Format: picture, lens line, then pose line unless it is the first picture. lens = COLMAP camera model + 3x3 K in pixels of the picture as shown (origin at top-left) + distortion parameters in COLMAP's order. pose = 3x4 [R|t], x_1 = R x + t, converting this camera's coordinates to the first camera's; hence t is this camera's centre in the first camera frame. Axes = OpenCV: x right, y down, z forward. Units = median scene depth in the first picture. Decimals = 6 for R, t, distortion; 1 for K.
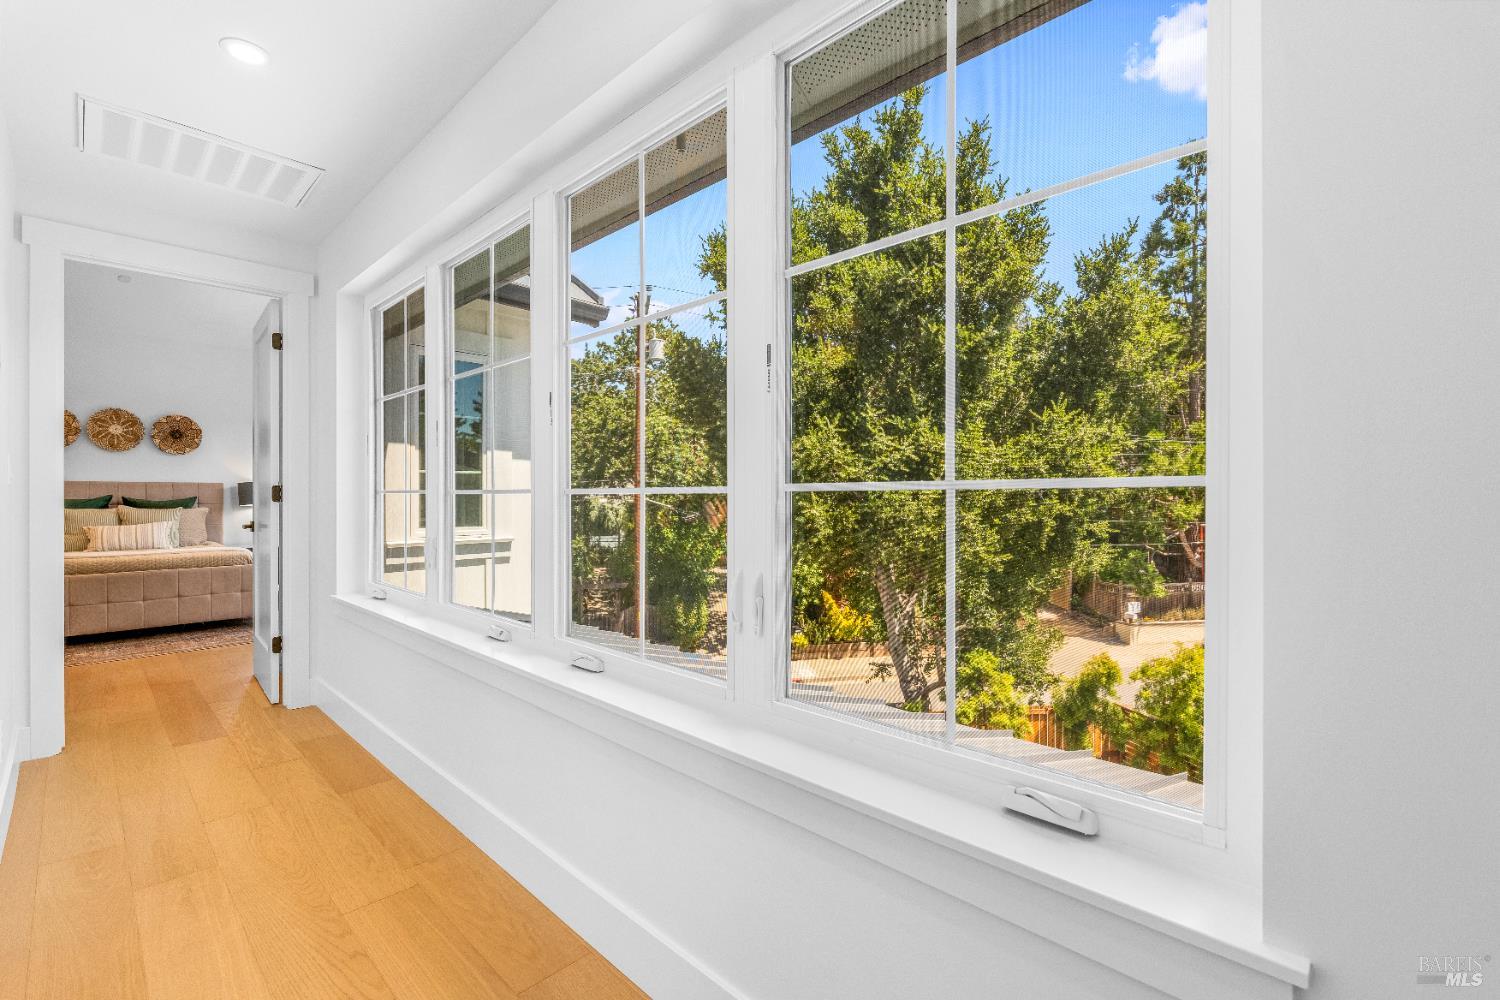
lens RADIAL K [[661.1, 0, 750.0], [0, 661.1, 500.0], [0, 0, 1]] dist [0.000822, 0.000022]
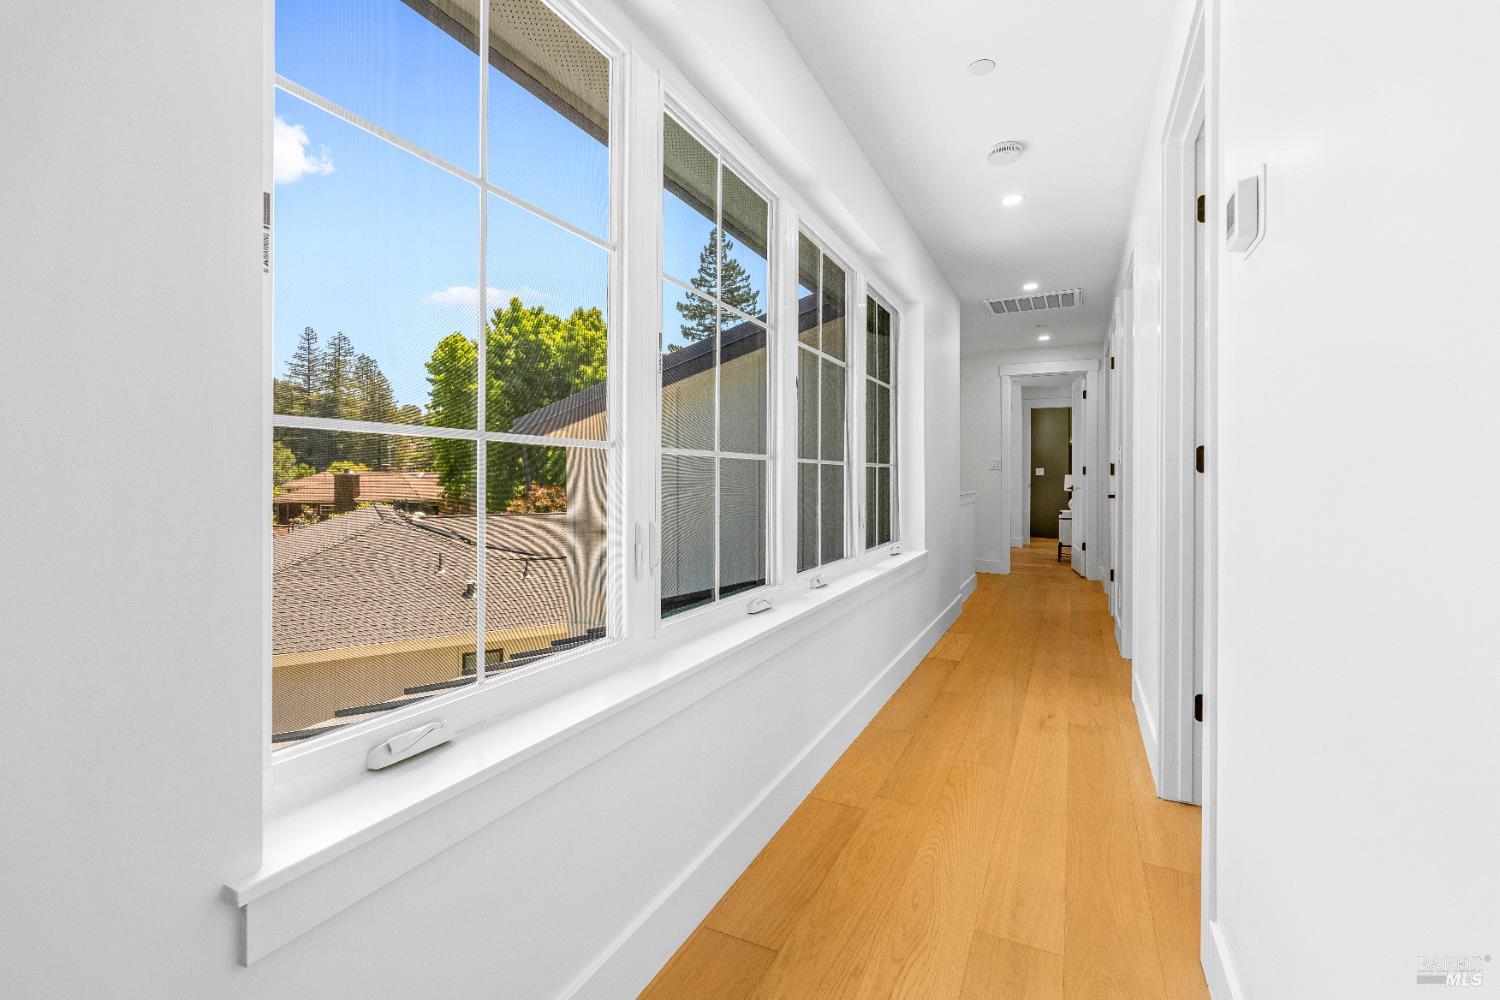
lens RADIAL K [[732.9, 0, 751.6], [0, 732.9, 470.9], [0, 0, 1]] dist [-0.002565, -0.000446]
pose [[-0.360727, 0.005063, 0.932658, -1.277397], [-0.007661, 0.999935, -0.008391, 0.018882], [-0.932640, -0.010172, -0.360665, 1.316069]]
